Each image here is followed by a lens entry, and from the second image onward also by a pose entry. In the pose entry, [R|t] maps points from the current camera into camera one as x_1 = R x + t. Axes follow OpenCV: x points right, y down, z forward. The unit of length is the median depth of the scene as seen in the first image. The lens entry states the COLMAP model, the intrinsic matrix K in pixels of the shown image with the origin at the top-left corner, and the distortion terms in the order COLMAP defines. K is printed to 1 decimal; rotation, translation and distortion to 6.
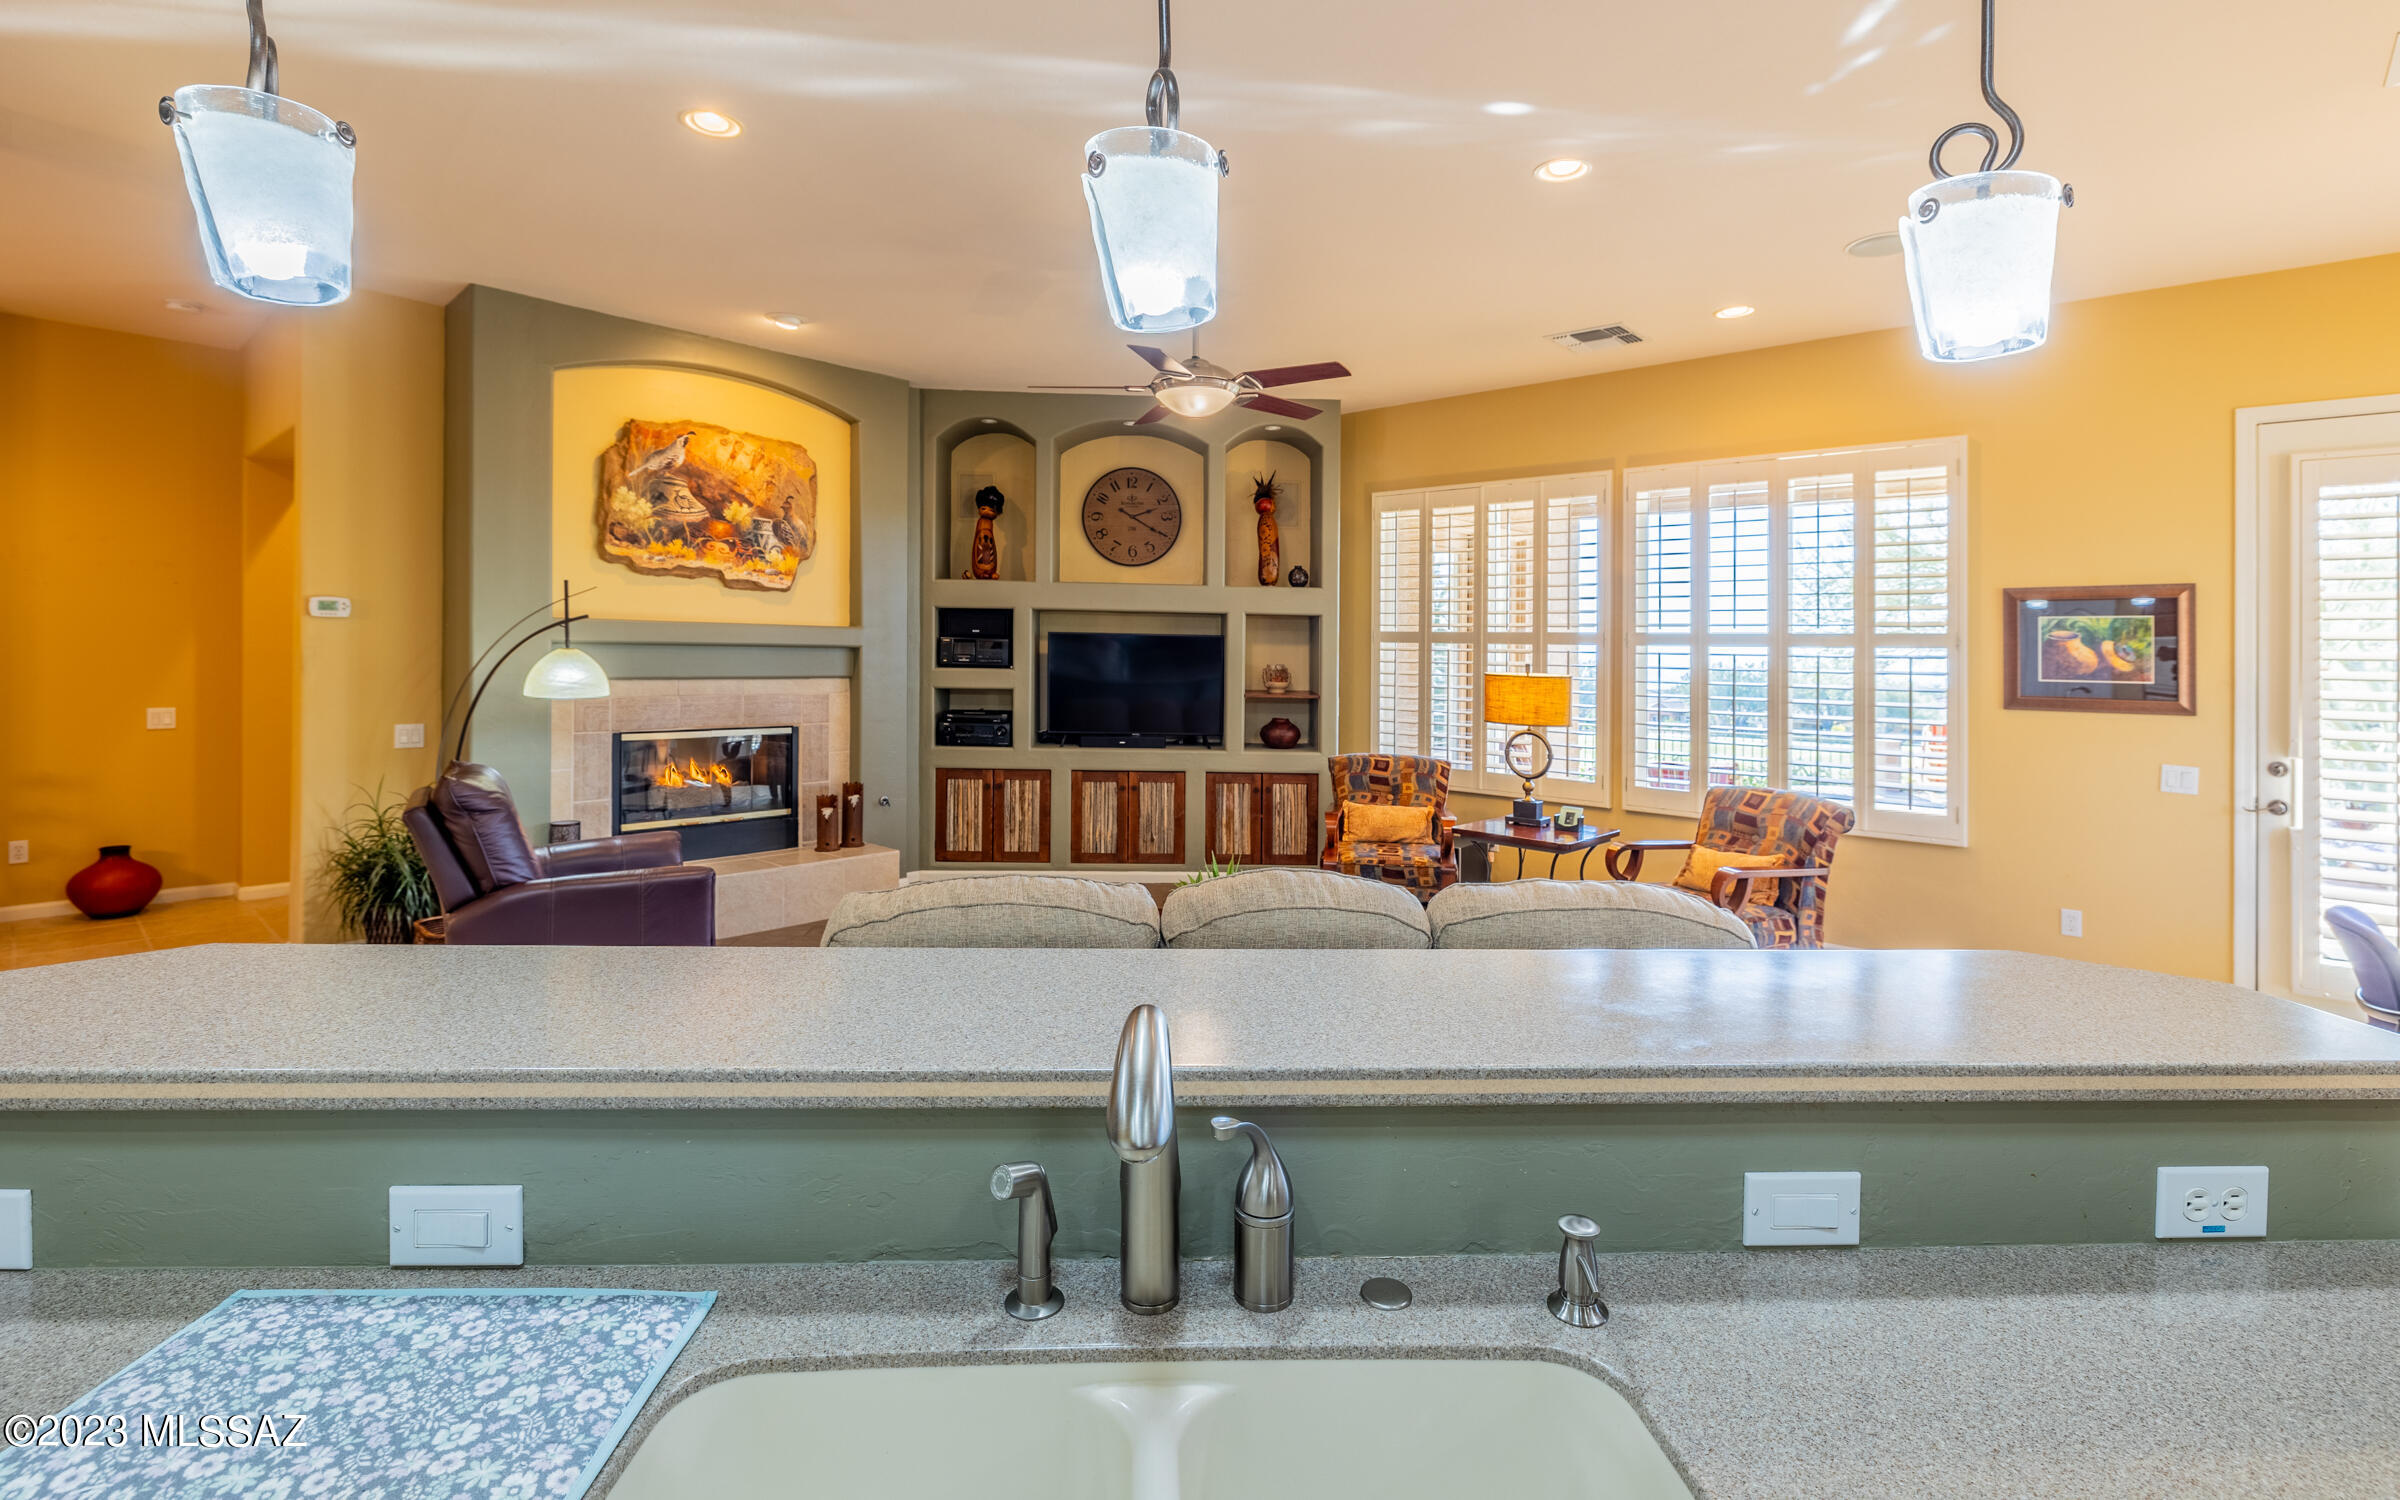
lens RADIAL K [[1096.4, 0, 1212.1], [0, 1096.4, 652.3], [0, 0, 1]] dist [-0.003020, -0.000617]
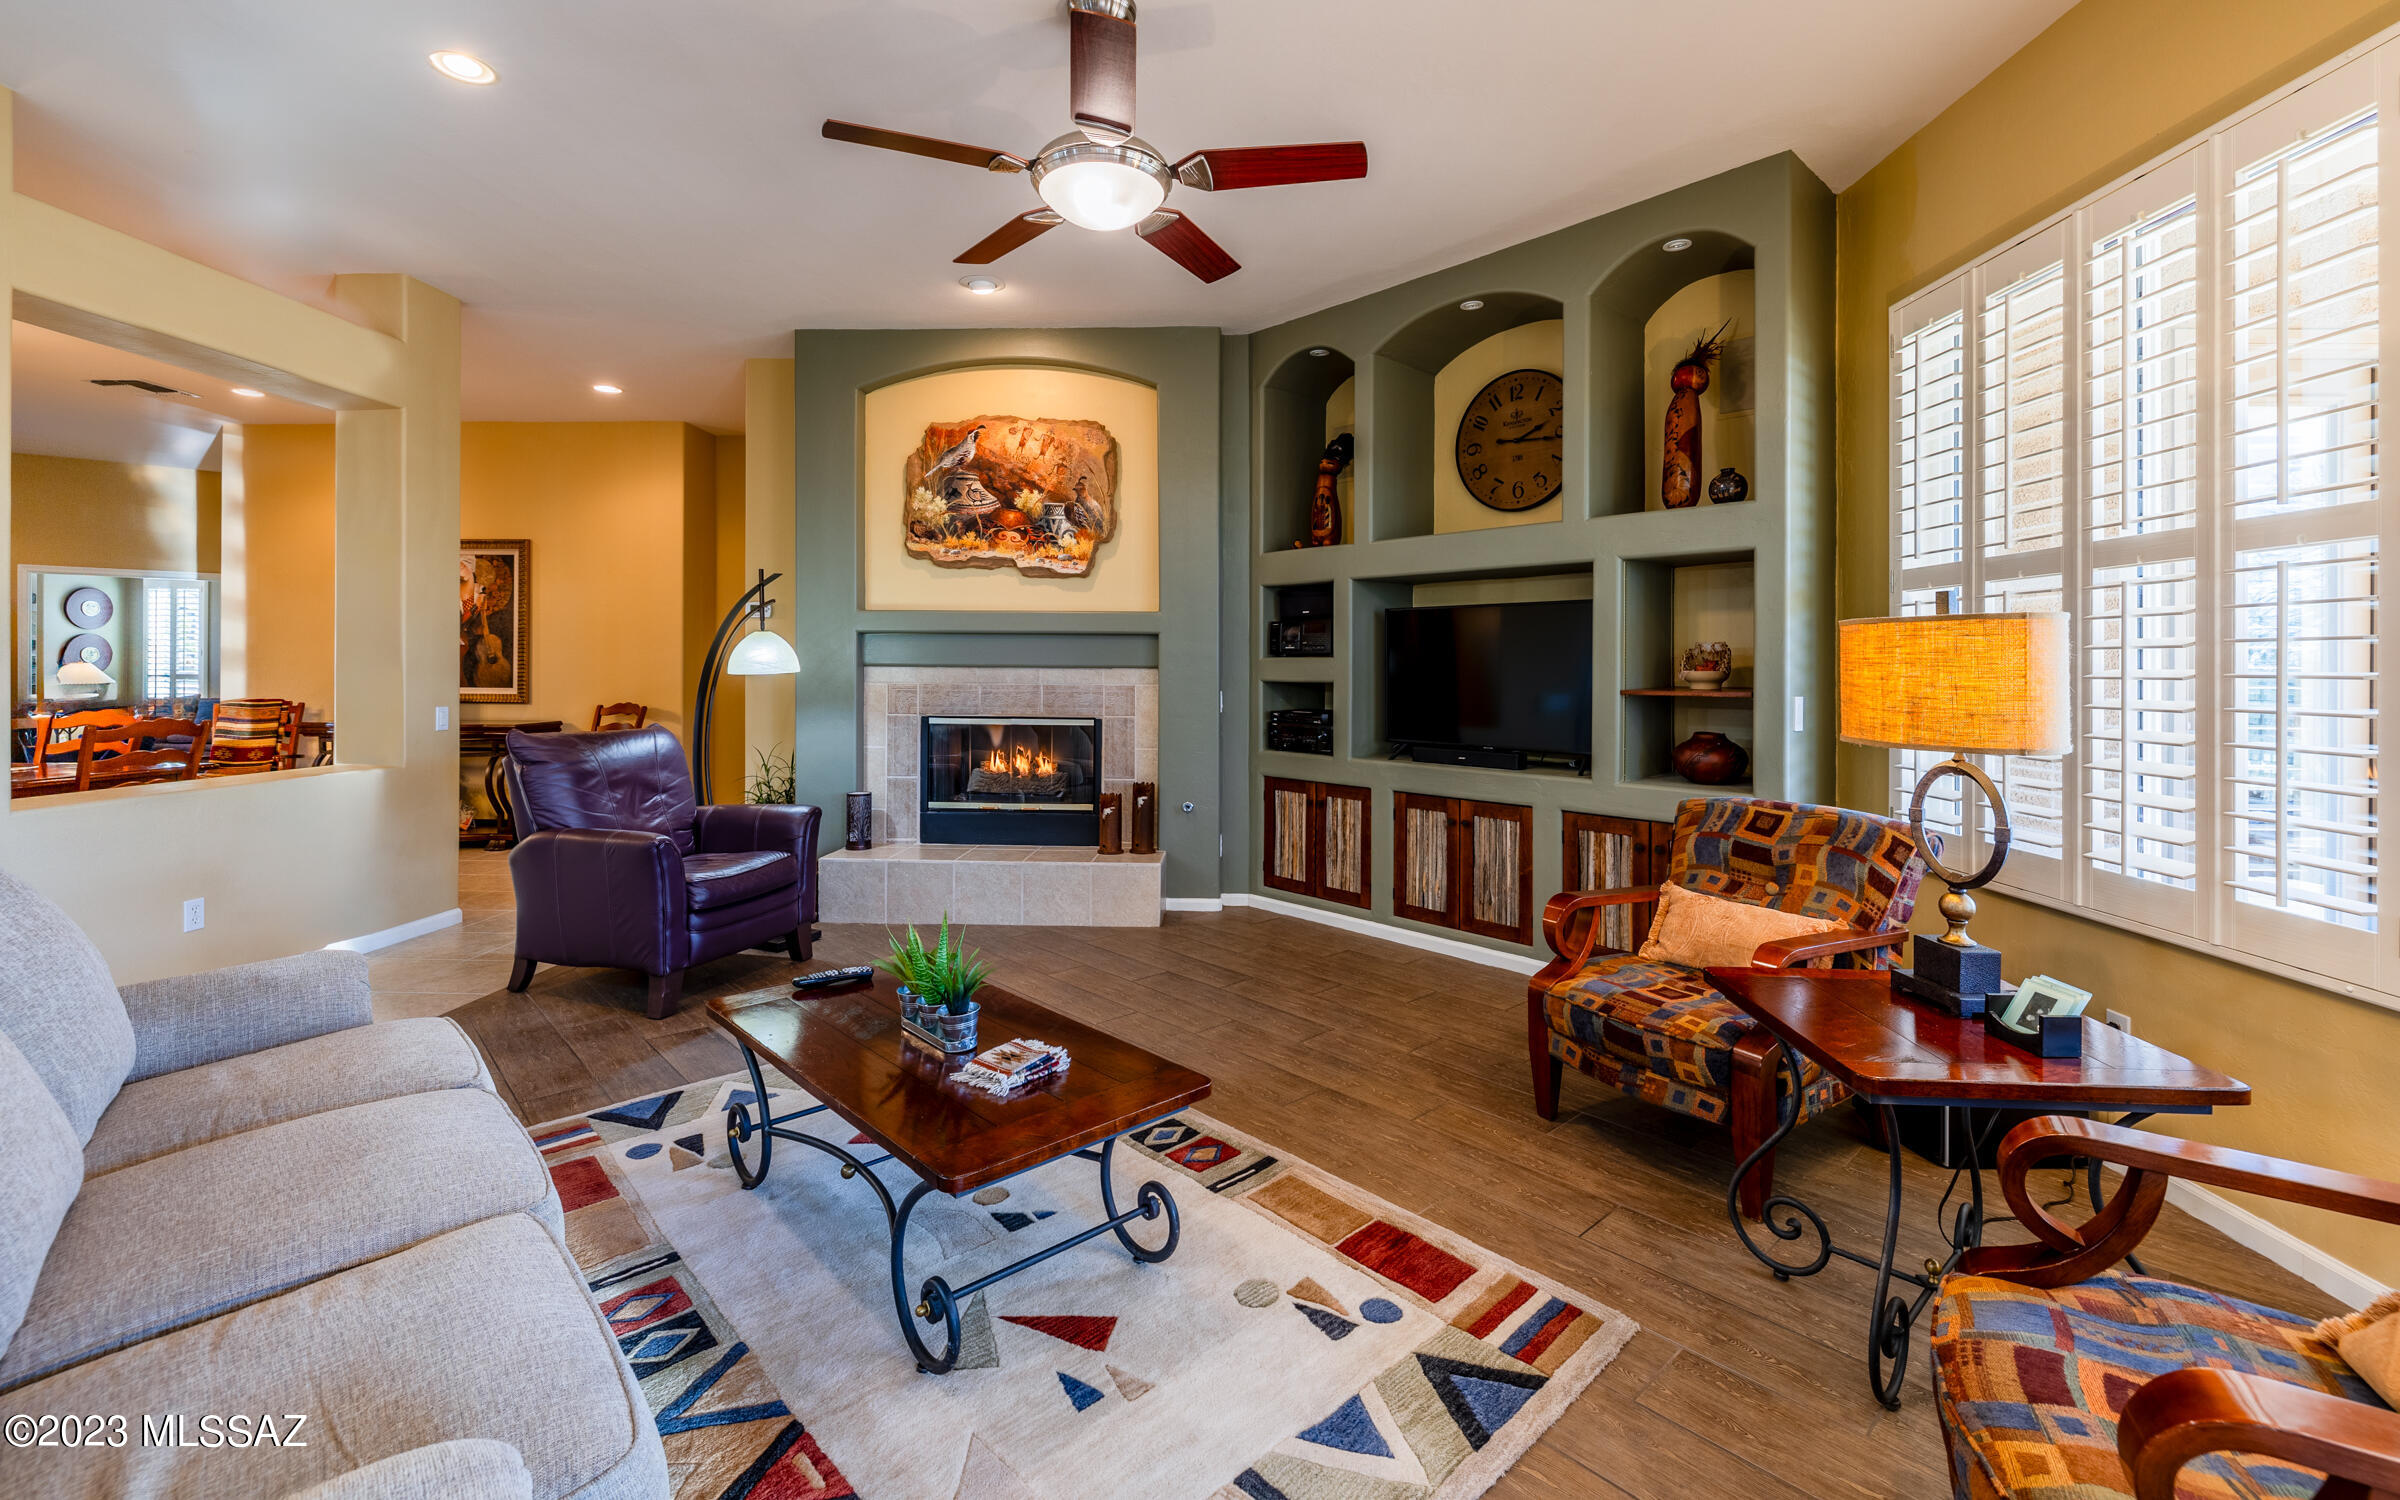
lens RADIAL K [[1016.5, 0, 1192.5], [0, 1016.5, 679.3], [0, 0, 1]] dist [0.000362, 0.000052]
pose [[0.637242, -0.005952, -0.770640, 0.346753], [0.003482, 0.999982, -0.004844, 0.037482], [0.770656, 0.000404, 0.637252, 0.494140]]
